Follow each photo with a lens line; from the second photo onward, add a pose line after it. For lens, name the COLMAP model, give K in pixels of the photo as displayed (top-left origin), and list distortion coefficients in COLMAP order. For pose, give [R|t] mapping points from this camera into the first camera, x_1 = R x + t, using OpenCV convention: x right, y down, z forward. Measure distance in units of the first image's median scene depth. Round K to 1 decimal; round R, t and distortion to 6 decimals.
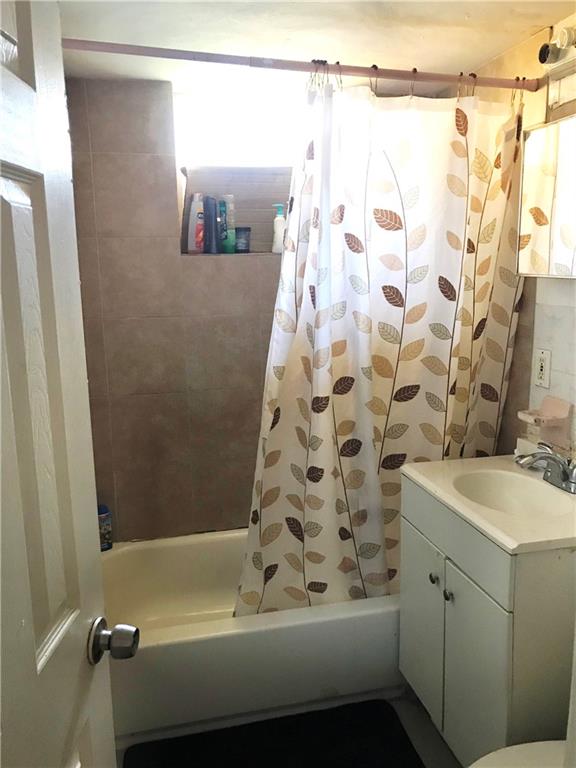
lens RADIAL K [[632.4, 0, 286.4], [0, 632.4, 384.1], [0, 0, 1]] dist [0.019948, -0.026678]
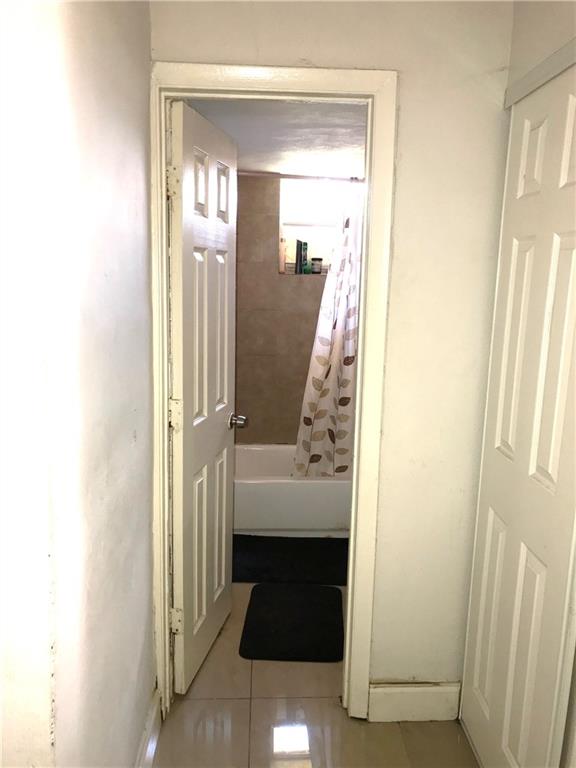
lens RADIAL K [[632.4, 0, 285.2], [0, 632.4, 388.4], [0, 0, 1]] dist [0.019948, -0.026678]
pose [[0.976335, 0.076674, -0.202214, 0.278866], [-0.079477, 0.996820, -0.005767, 0.147769], [0.201128, 0.021702, 0.979324, -0.874683]]
